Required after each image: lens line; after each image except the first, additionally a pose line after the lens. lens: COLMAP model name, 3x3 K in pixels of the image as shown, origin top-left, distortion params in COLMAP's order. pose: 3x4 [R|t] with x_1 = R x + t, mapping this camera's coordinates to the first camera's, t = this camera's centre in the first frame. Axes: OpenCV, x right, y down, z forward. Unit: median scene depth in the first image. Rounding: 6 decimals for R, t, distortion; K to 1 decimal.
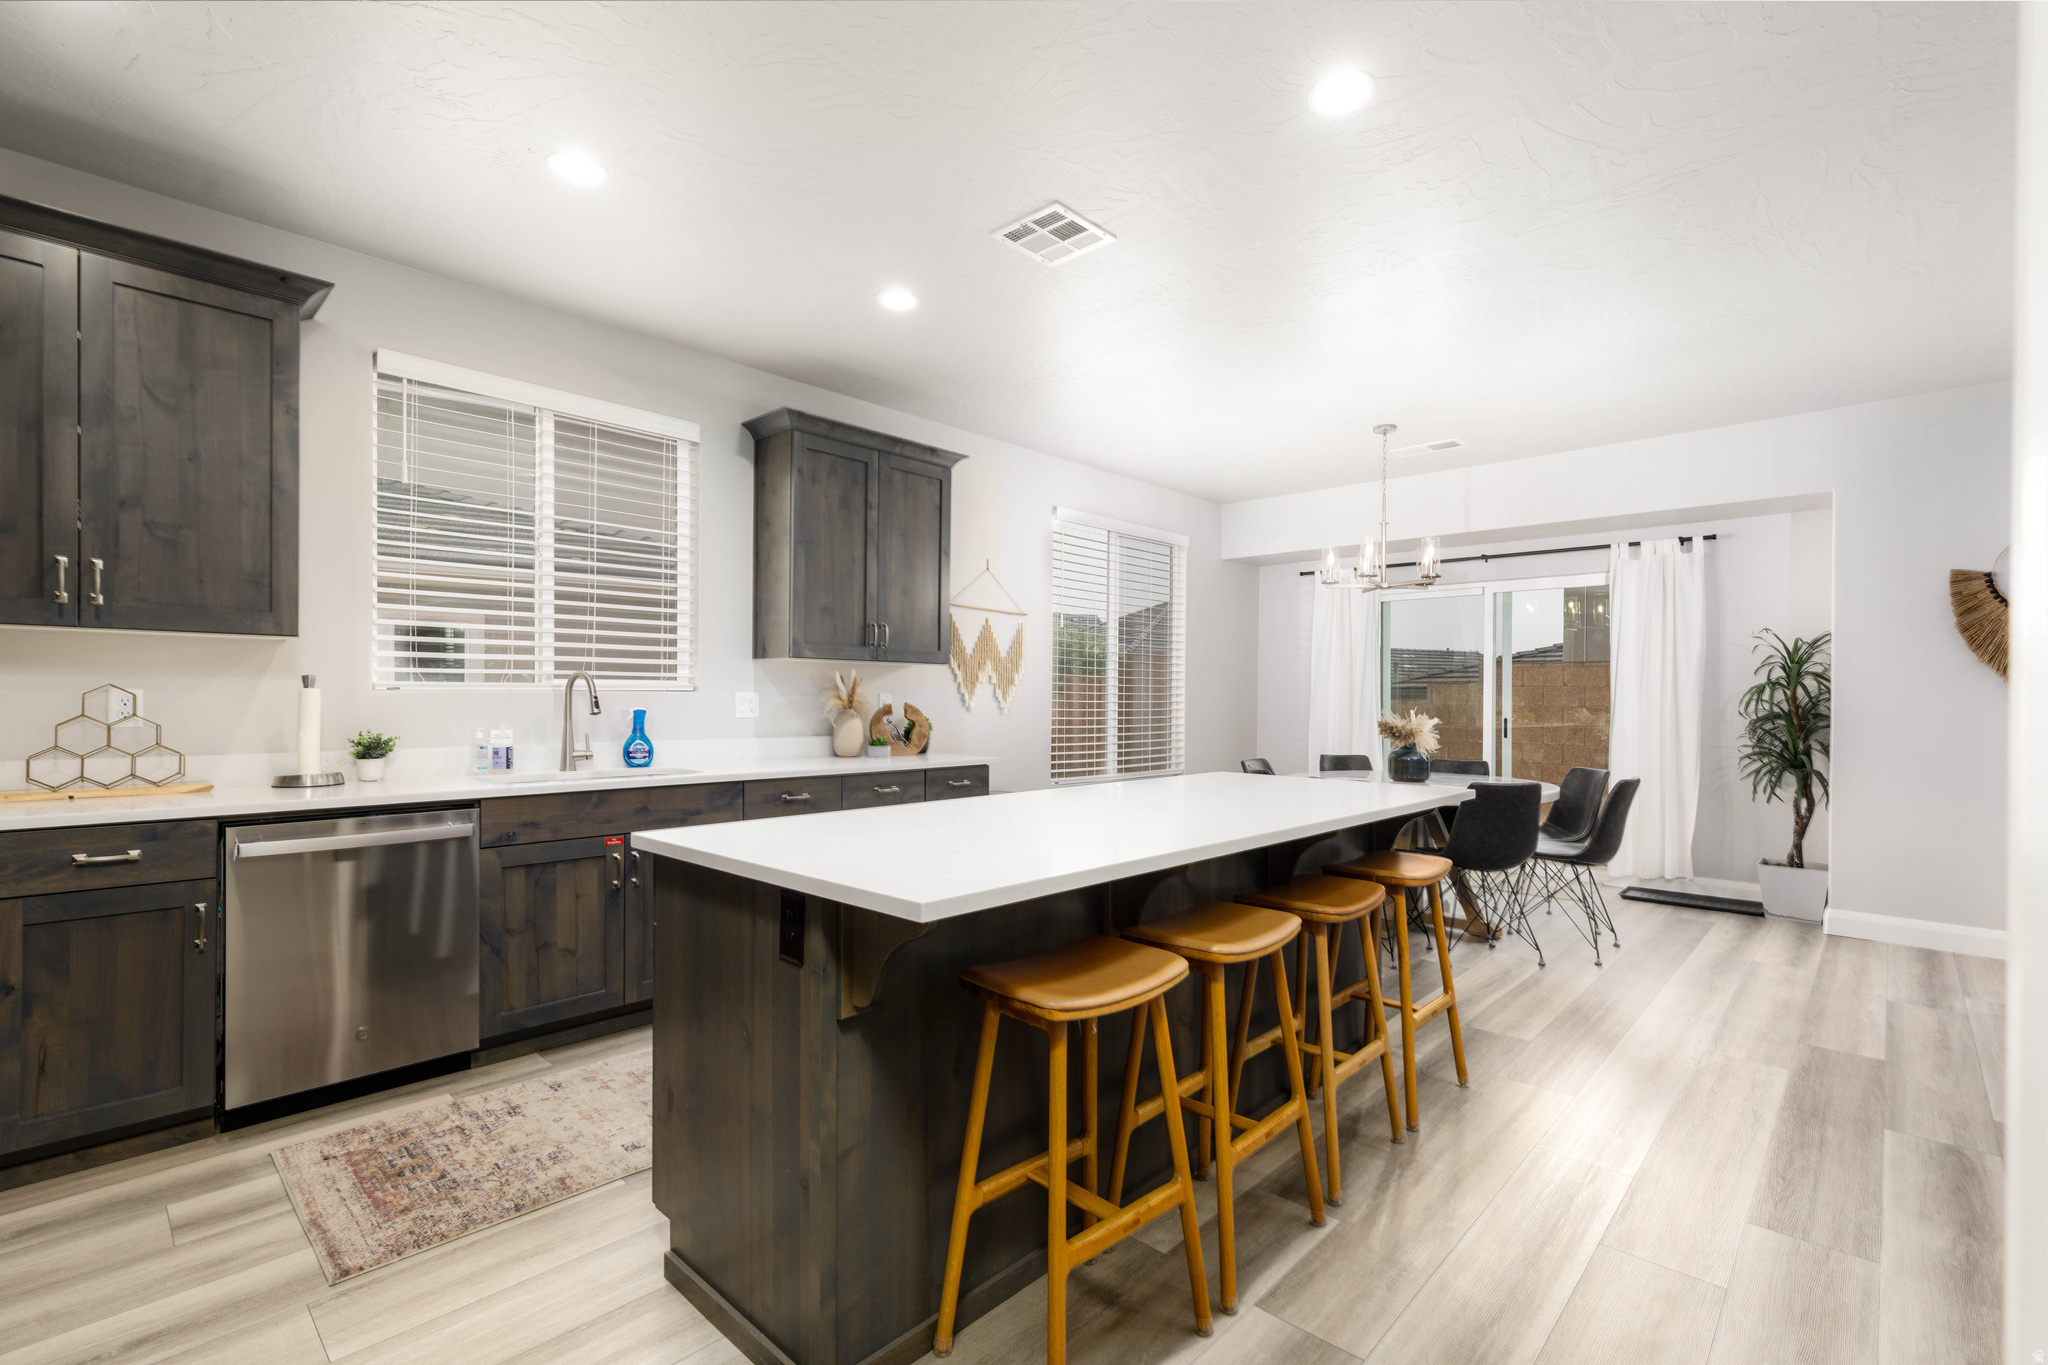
lens RADIAL K [[907.3, 0, 1027.9], [0, 907.3, 692.3], [0, 0, 1]] dist [0.008730, -0.002992]
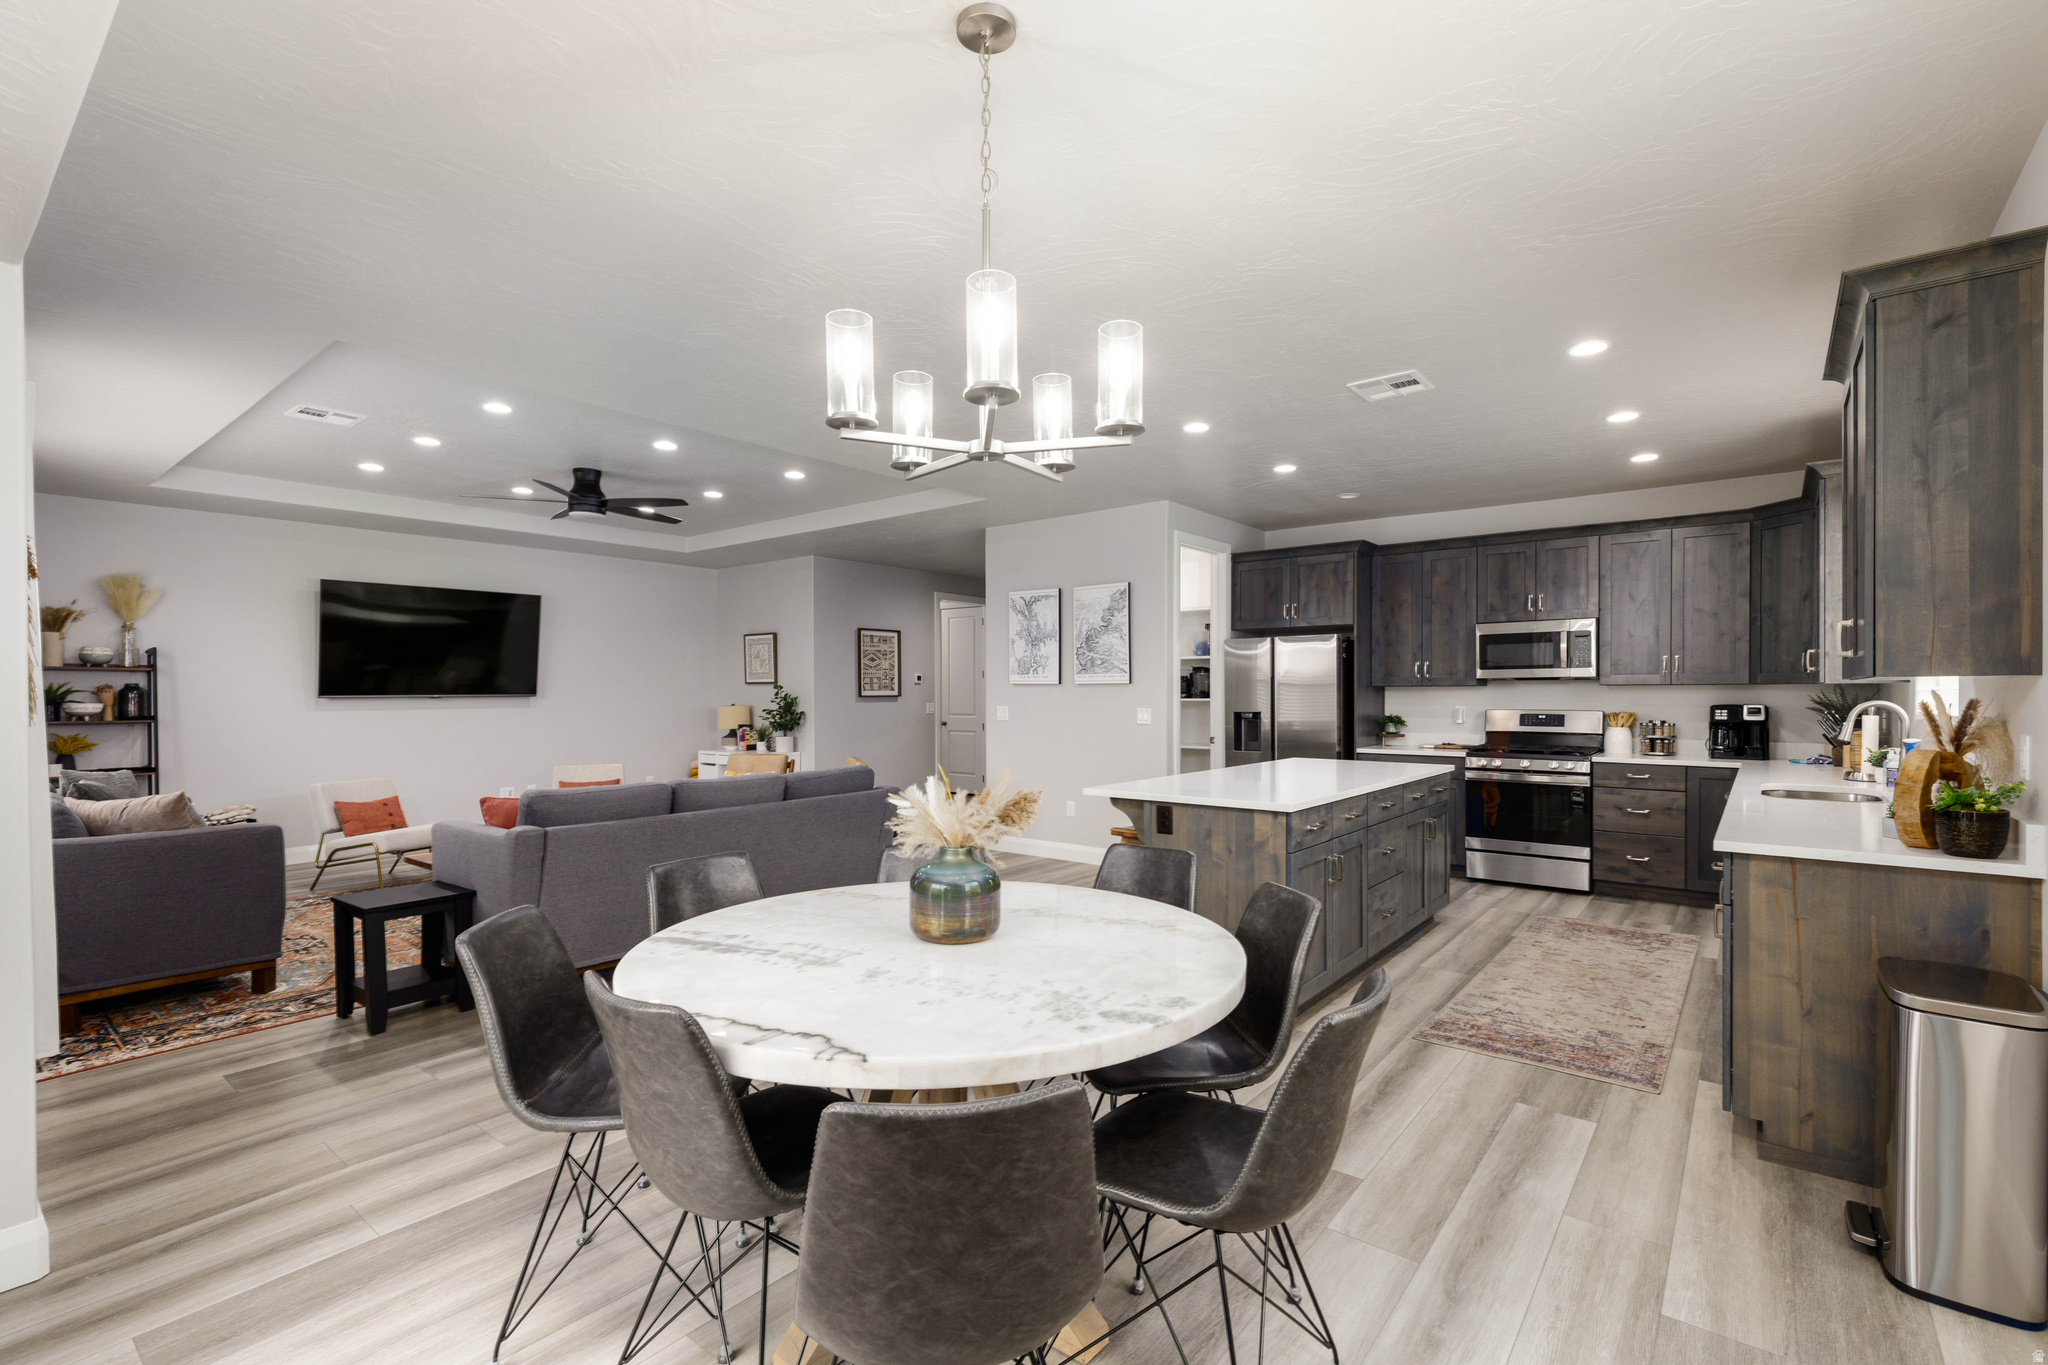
lens RADIAL K [[907.3, 0, 1032.6], [0, 907.3, 694.1], [0, 0, 1]] dist [0.008730, -0.002992]
pose [[-0.996562, -0.005152, -0.082688, 0.556463], [-0.004784, 0.999978, -0.004650, -0.020613], [0.082710, -0.004239, -0.996565, 1.907831]]
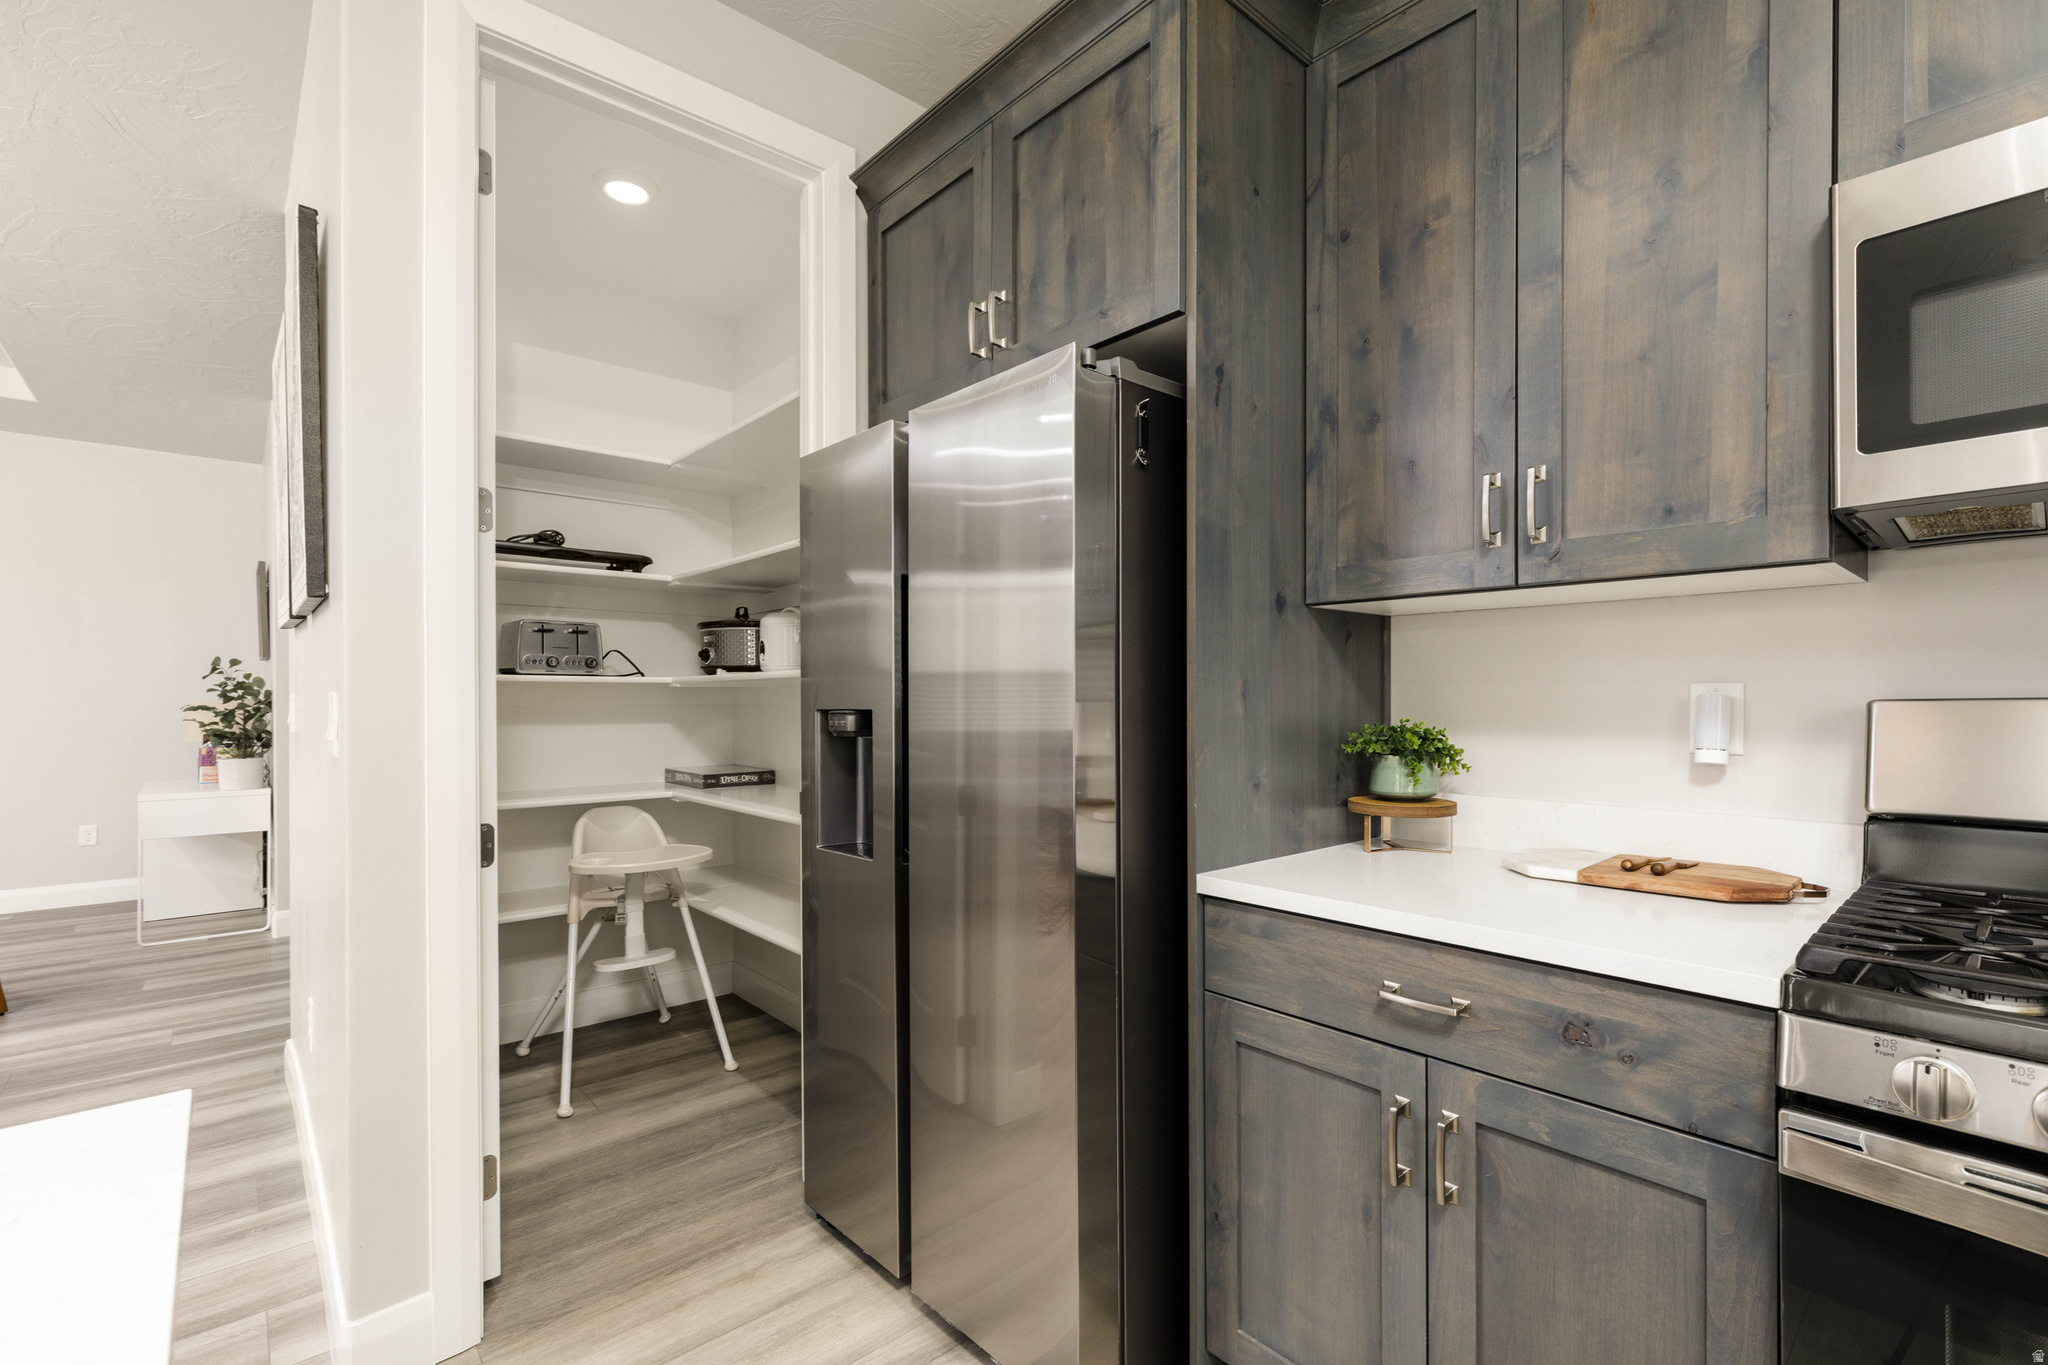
lens RADIAL K [[907.3, 0, 1025.4], [0, 907.3, 699.6], [0, 0, 1]] dist [0.008730, -0.002992]
pose [[-0.995361, -0.004949, 0.096085, -0.225141], [-0.004431, 0.999974, 0.005605, -0.000951], [-0.096110, 0.005154, -0.995357, 0.521047]]
